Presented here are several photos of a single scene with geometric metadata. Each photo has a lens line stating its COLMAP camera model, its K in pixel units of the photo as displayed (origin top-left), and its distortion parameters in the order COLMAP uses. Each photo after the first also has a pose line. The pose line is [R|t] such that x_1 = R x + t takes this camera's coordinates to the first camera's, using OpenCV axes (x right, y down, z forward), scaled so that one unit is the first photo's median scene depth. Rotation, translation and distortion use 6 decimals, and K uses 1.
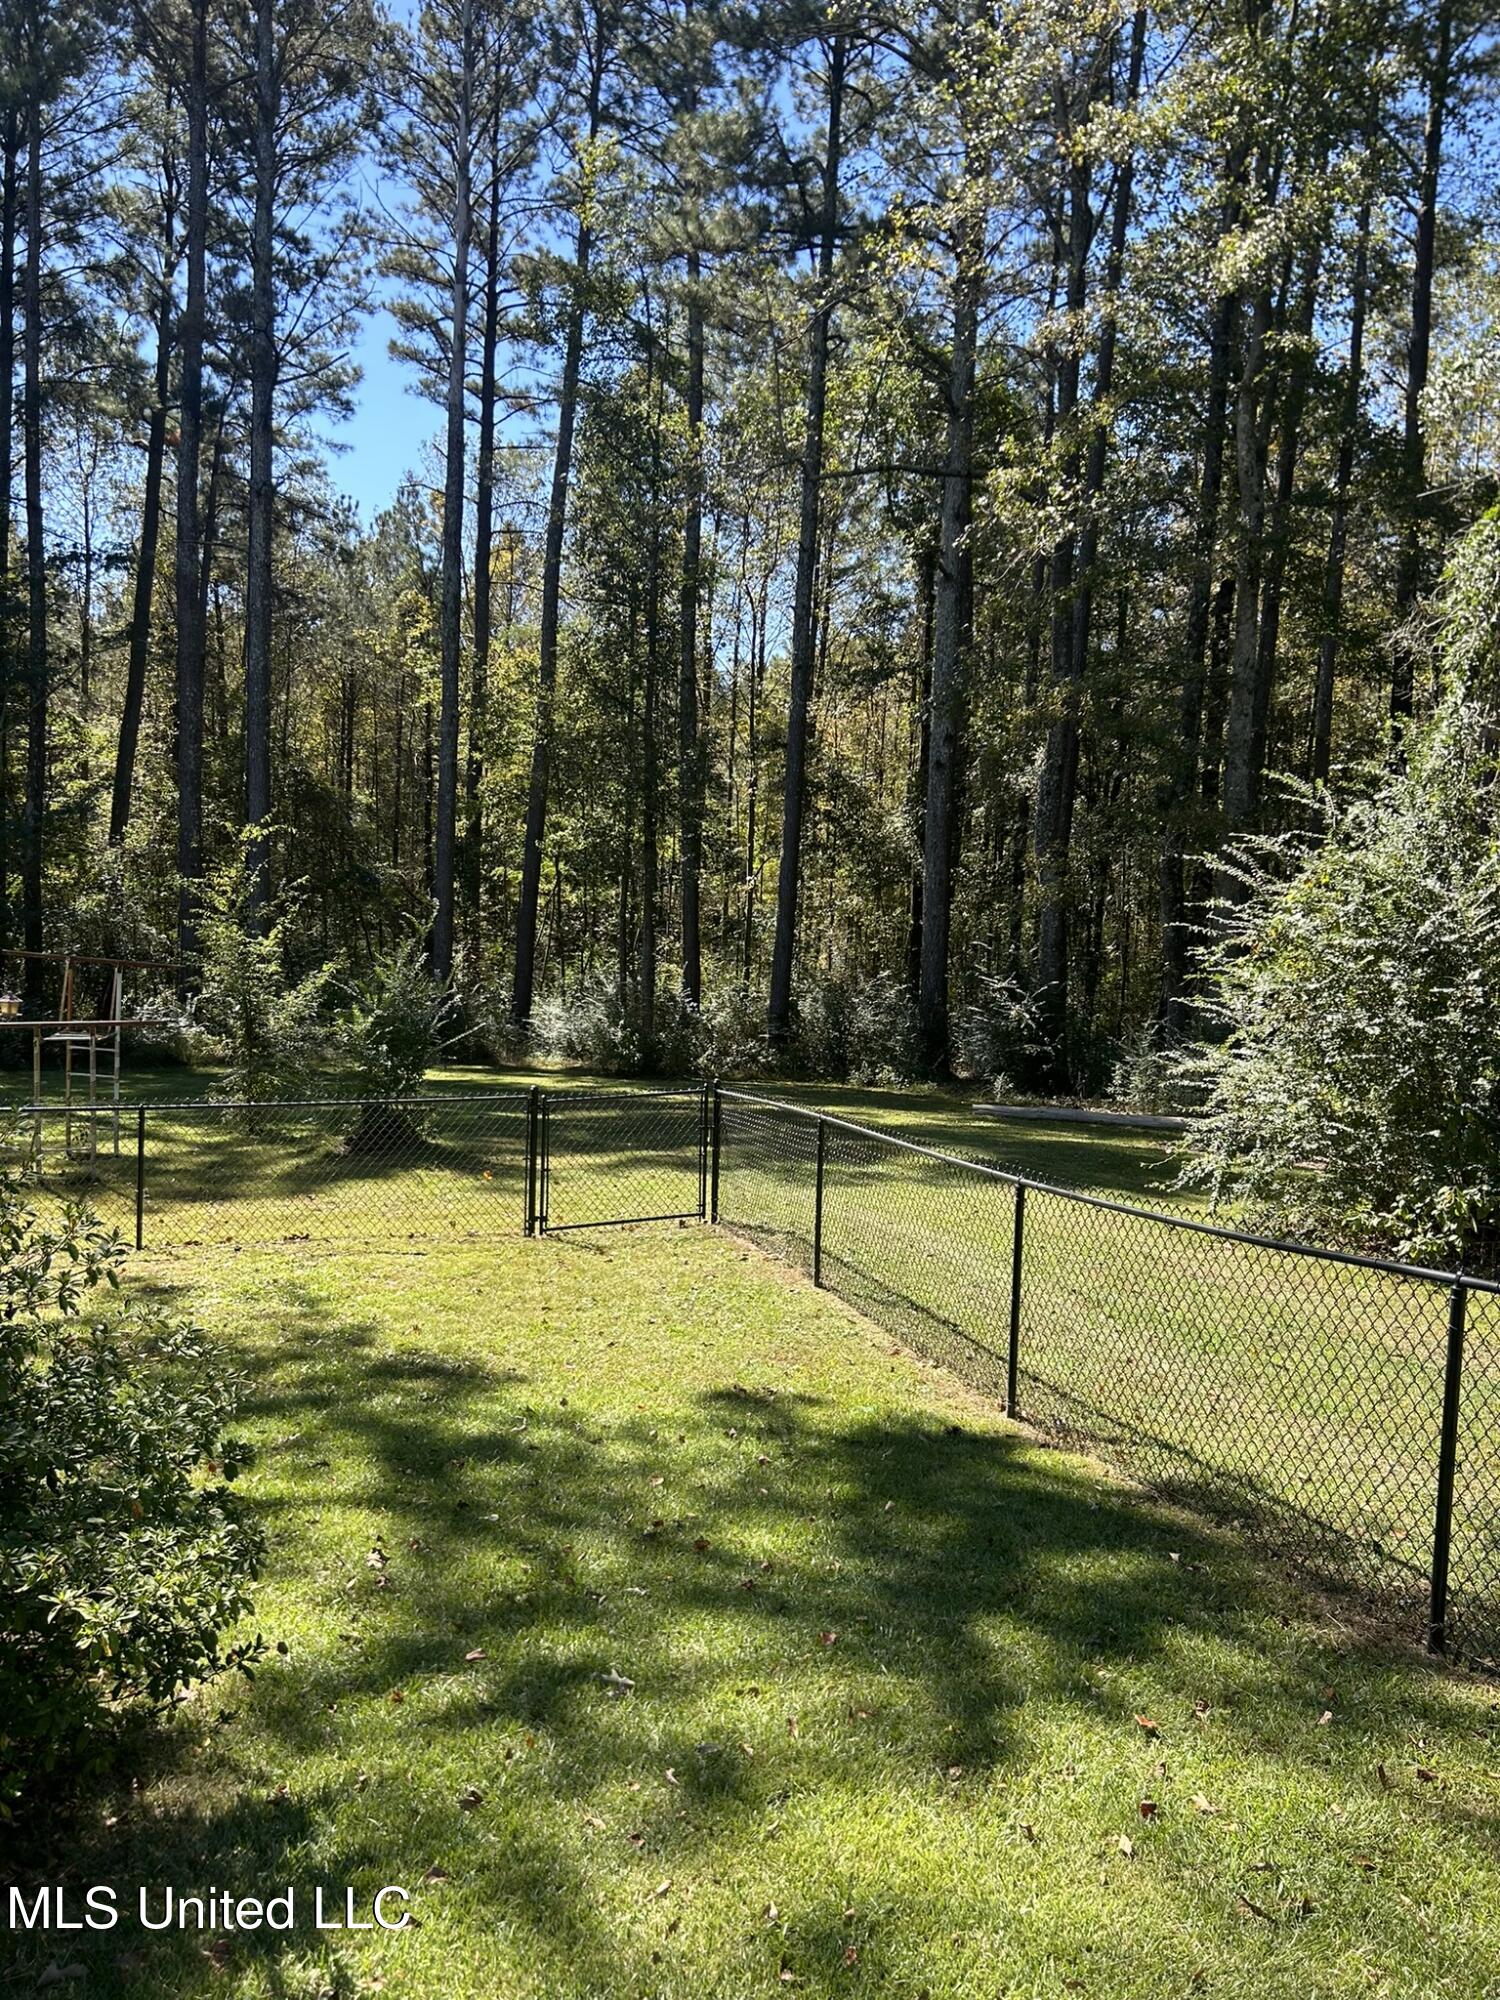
lens RADIAL K [[1520.3, 0, 751.2], [0, 1520.3, 1002.2], [0, 0, 1]] dist [0.012271, -0.001033]
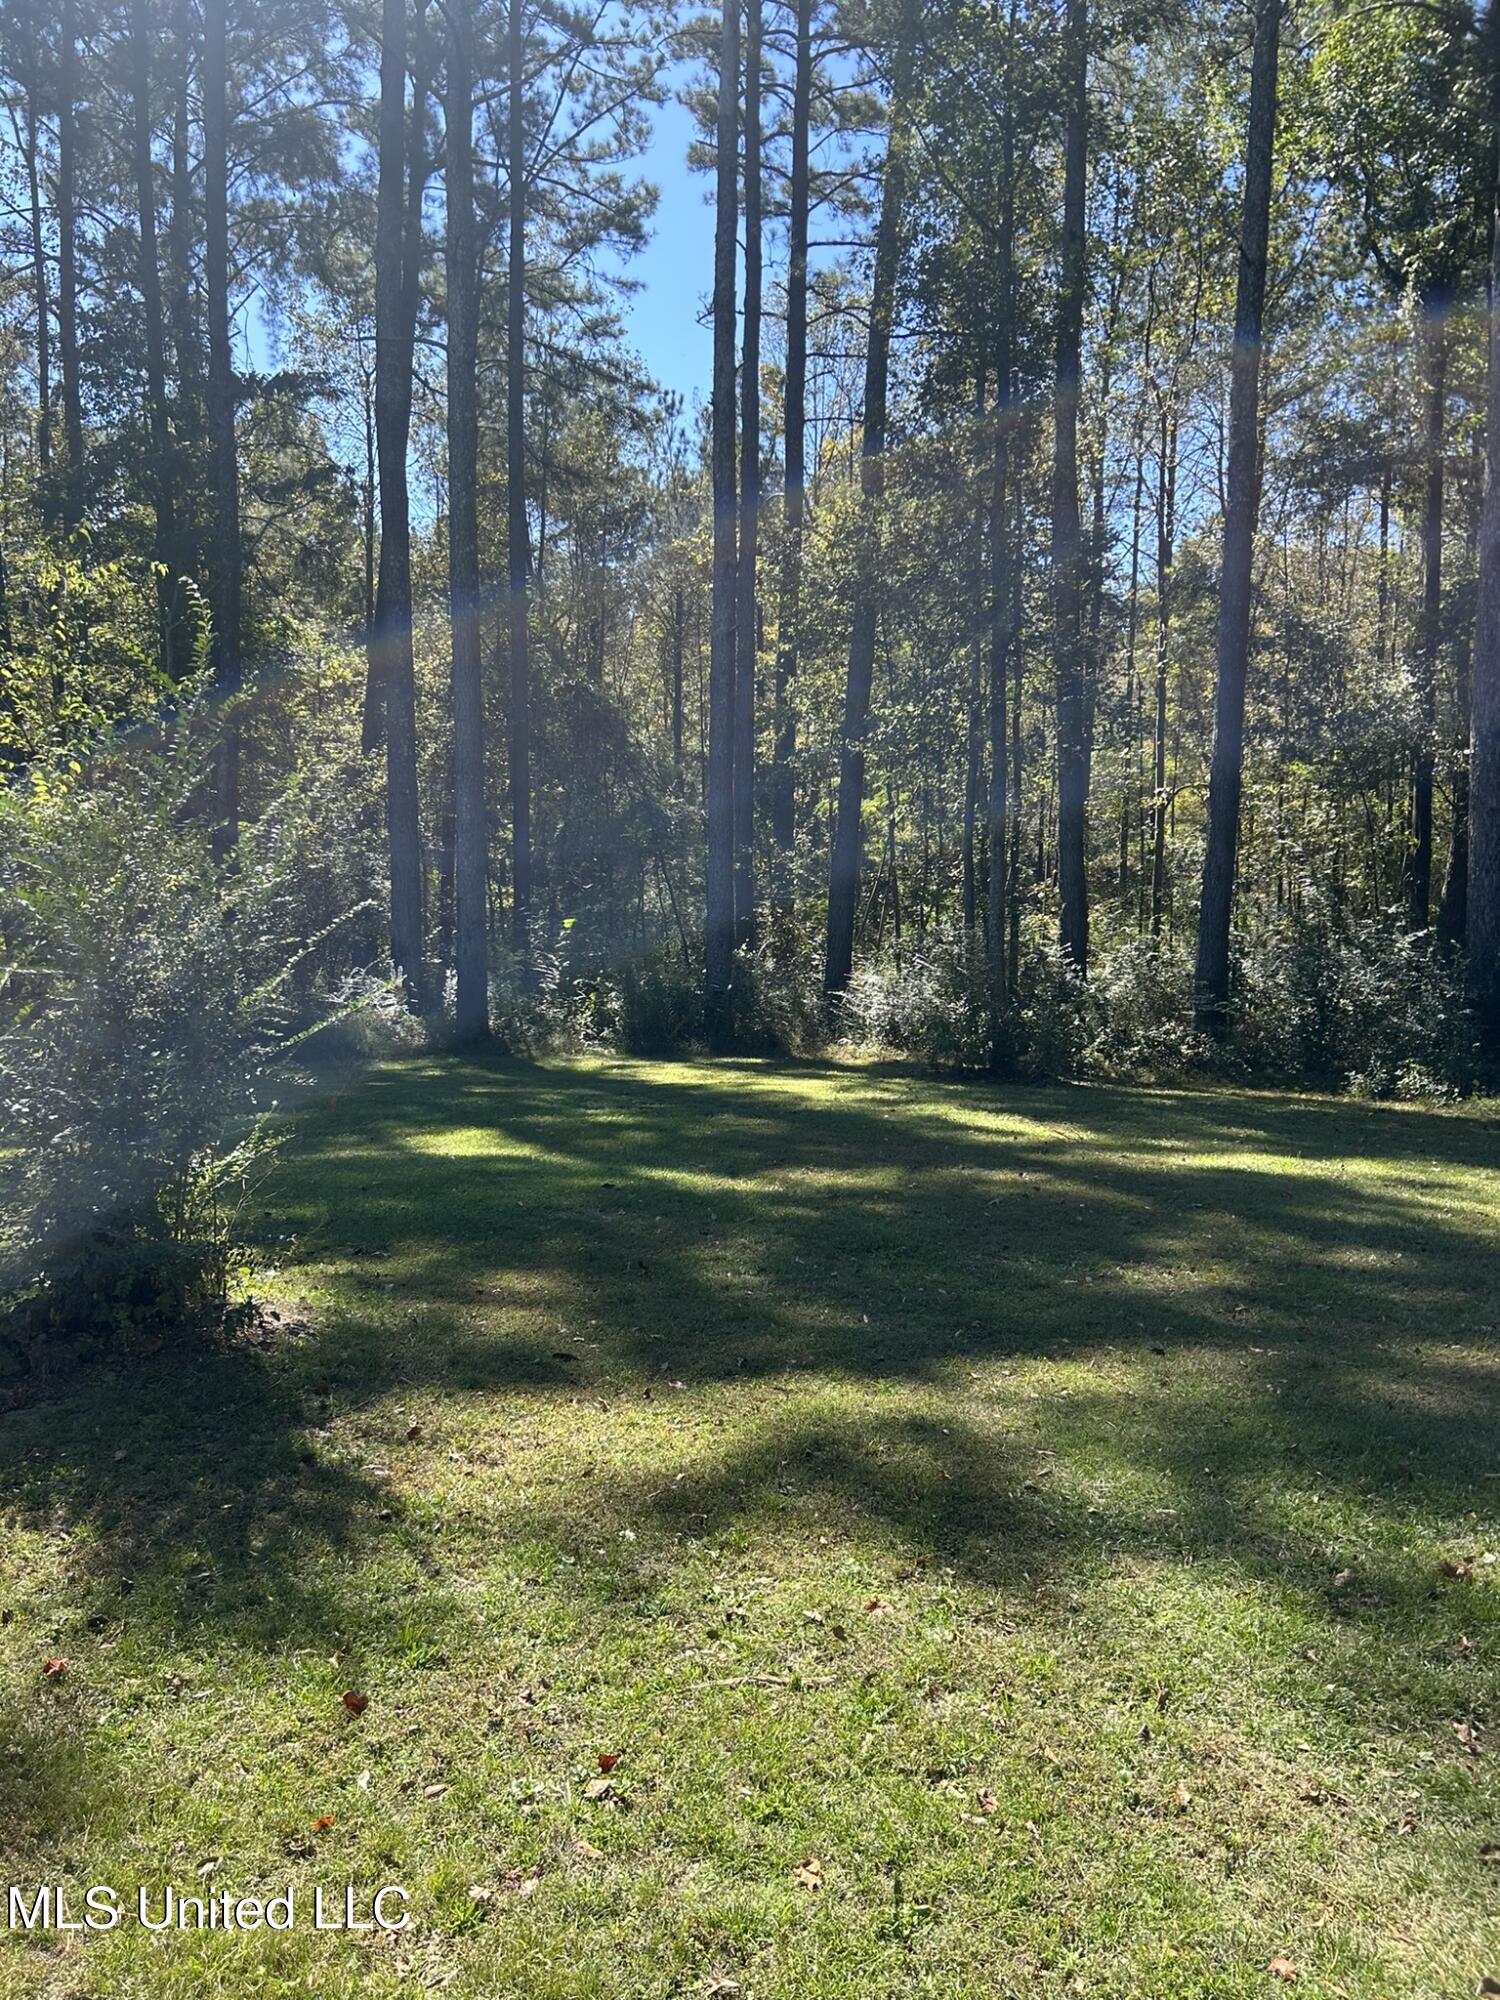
lens RADIAL K [[1520.3, 0, 749.9], [0, 1520.3, 994.6], [0, 0, 1]] dist [0.012271, -0.001033]
pose [[0.965980, -0.004978, -0.258567, -0.002569], [0.005846, 0.999980, 0.002590, 0.009426], [0.258549, -0.004014, 0.965990, 0.279017]]
